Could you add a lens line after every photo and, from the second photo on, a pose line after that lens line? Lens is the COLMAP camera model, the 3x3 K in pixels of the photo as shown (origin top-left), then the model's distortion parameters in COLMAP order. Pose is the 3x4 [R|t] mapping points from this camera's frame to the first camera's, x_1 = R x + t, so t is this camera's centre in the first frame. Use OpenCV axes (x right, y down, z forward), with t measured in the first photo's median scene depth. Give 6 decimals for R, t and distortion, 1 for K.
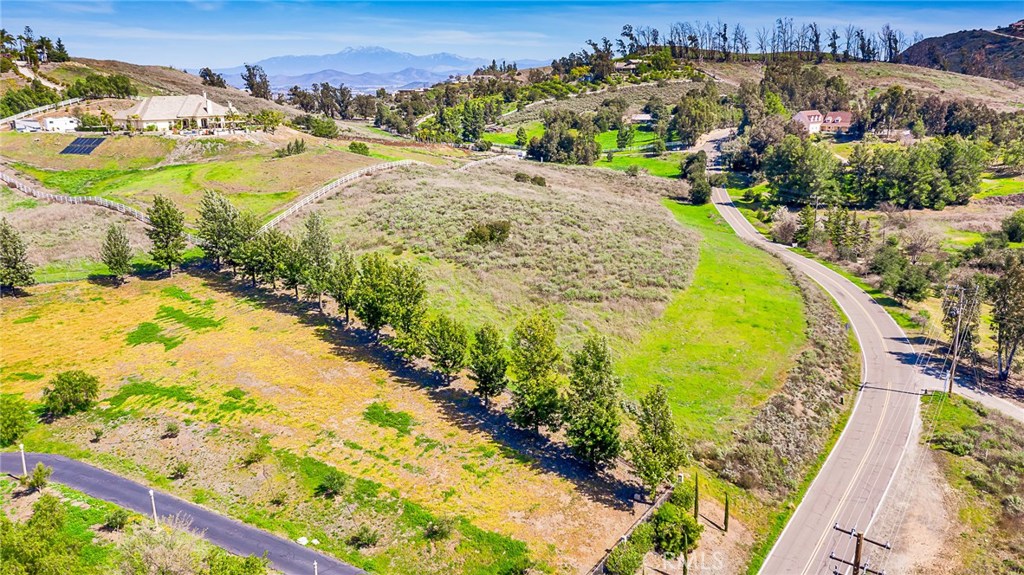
lens RADIAL K [[809.3, 0, 512.0], [0, 809.3, 287.5], [0, 0, 1]] dist [-0.009374, 0.056893]
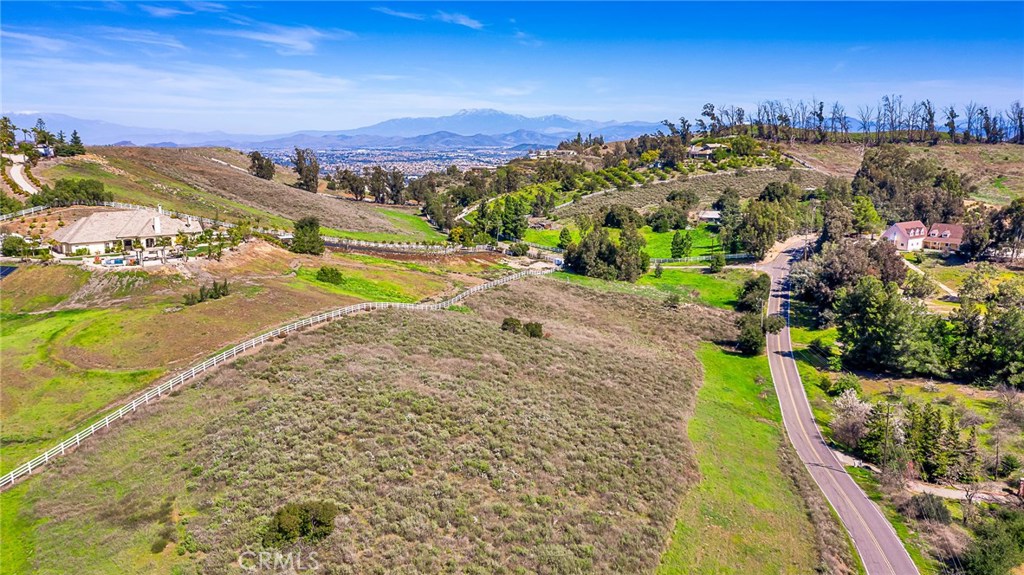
lens RADIAL K [[809.3, 0, 512.0], [0, 809.3, 287.5], [0, 0, 1]] dist [-0.009374, 0.056893]
pose [[0.991156, 0.026837, -0.129958, 0.060605], [-0.036115, 0.996923, -0.069571, -0.061130], [0.127691, 0.073649, 0.989076, 0.113667]]
